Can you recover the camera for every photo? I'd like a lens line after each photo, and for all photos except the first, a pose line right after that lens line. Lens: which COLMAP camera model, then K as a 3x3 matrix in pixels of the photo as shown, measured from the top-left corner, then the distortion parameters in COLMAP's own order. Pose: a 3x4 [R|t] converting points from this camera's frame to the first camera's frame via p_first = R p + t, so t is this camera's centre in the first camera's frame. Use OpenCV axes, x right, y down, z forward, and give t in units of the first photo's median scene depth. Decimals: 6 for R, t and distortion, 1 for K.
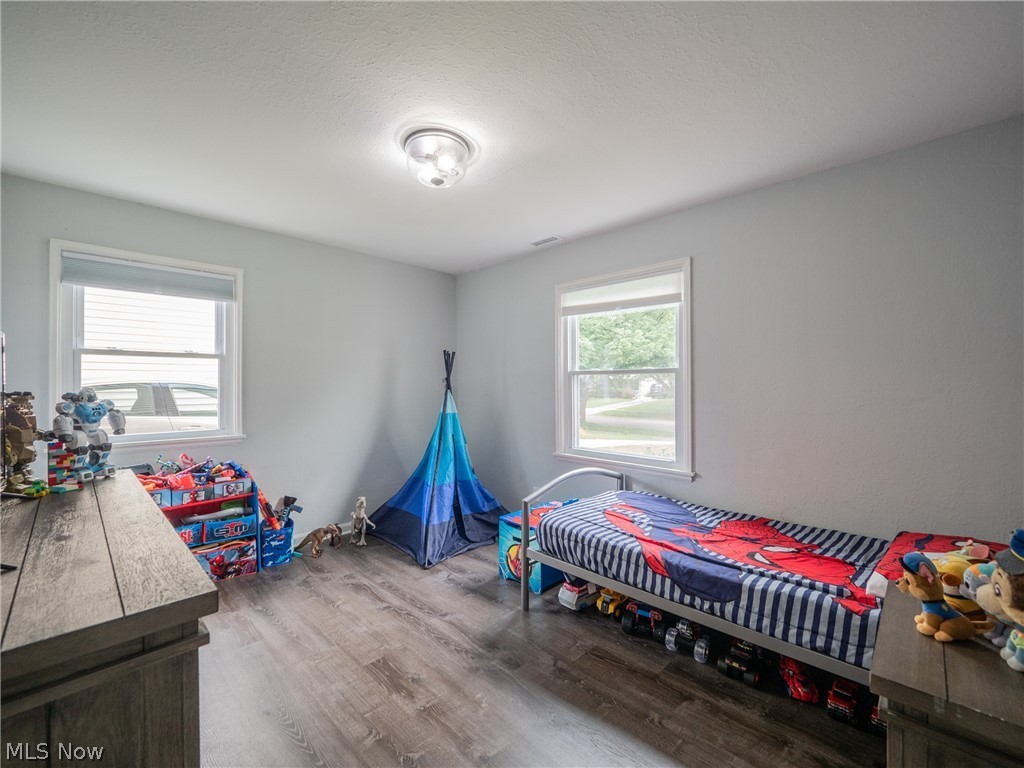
lens RADIAL K [[434.1, 0, 512.0], [0, 434.1, 384.0], [0, 0, 1]] dist [0.011766, -0.009172]
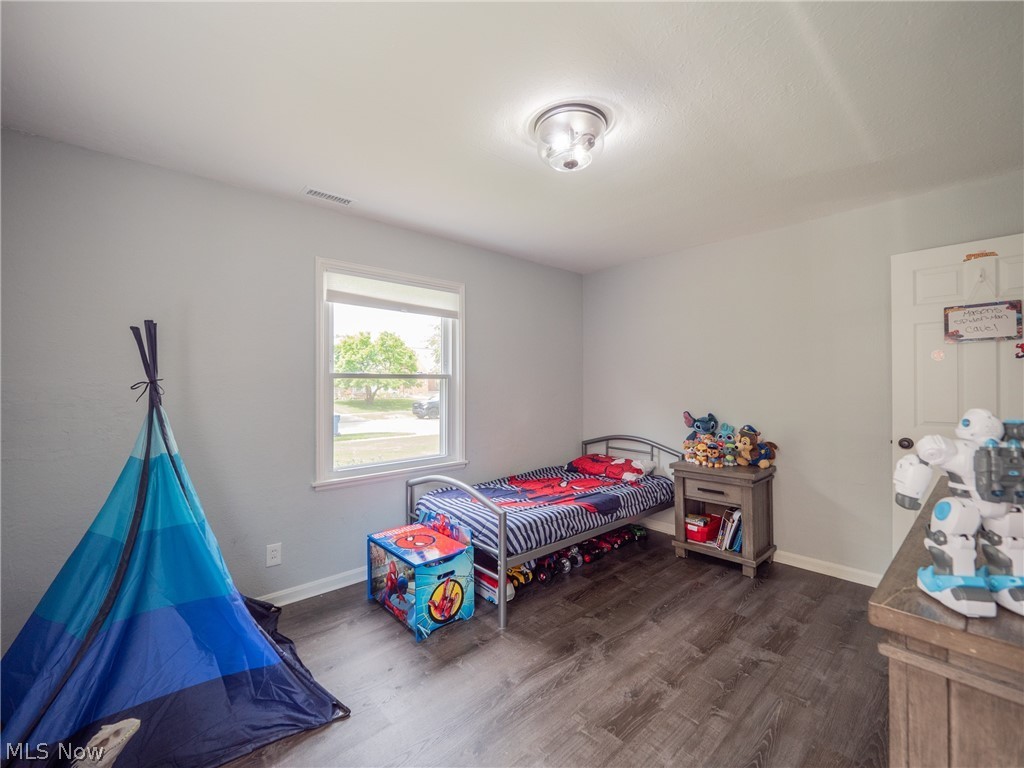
lens RADIAL K [[434.1, 0, 512.0], [0, 434.1, 384.0], [0, 0, 1]] dist [0.011766, -0.009172]
pose [[0.071240, -0.001724, 0.997458, -1.149971], [0.003729, 0.999992, 0.001462, -0.019096], [-0.997452, 0.003615, 0.071245, 1.137233]]
